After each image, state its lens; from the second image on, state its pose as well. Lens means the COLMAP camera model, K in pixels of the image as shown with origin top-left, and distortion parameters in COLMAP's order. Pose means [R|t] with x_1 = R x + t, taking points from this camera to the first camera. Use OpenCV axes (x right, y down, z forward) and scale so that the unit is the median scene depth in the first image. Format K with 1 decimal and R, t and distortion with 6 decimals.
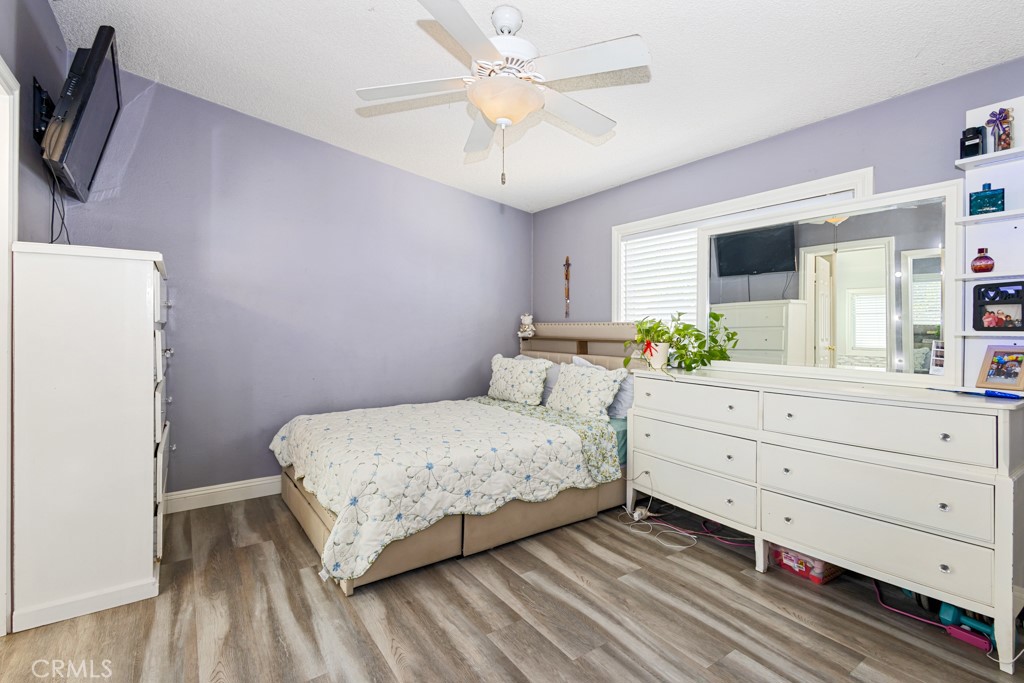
lens RADIAL K [[471.2, 0, 512.1], [0, 471.2, 326.2], [0, 0, 1]] dist [0.000830, 0.000224]
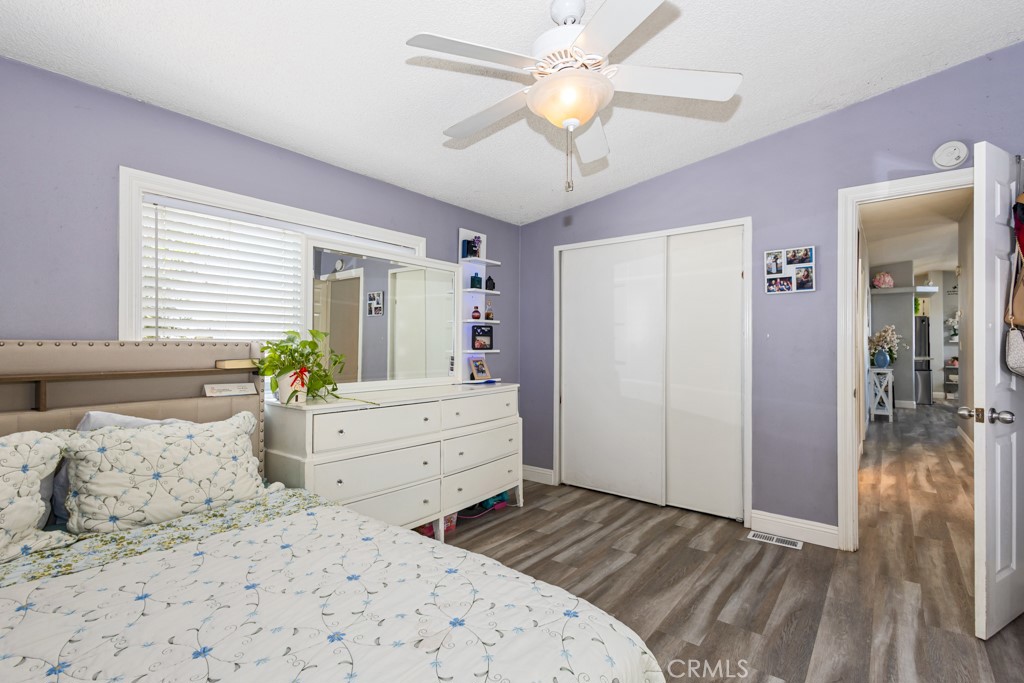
lens RADIAL K [[475.8, 0, 512.0], [0, 475.8, 341.5], [0, 0, 1]] dist [0.001716, 0.000264]
pose [[-0.290971, 0.005363, 0.956717, -0.872307], [-0.004306, 0.999967, -0.006915, -0.011212], [-0.956722, -0.006132, -0.290938, 1.407783]]
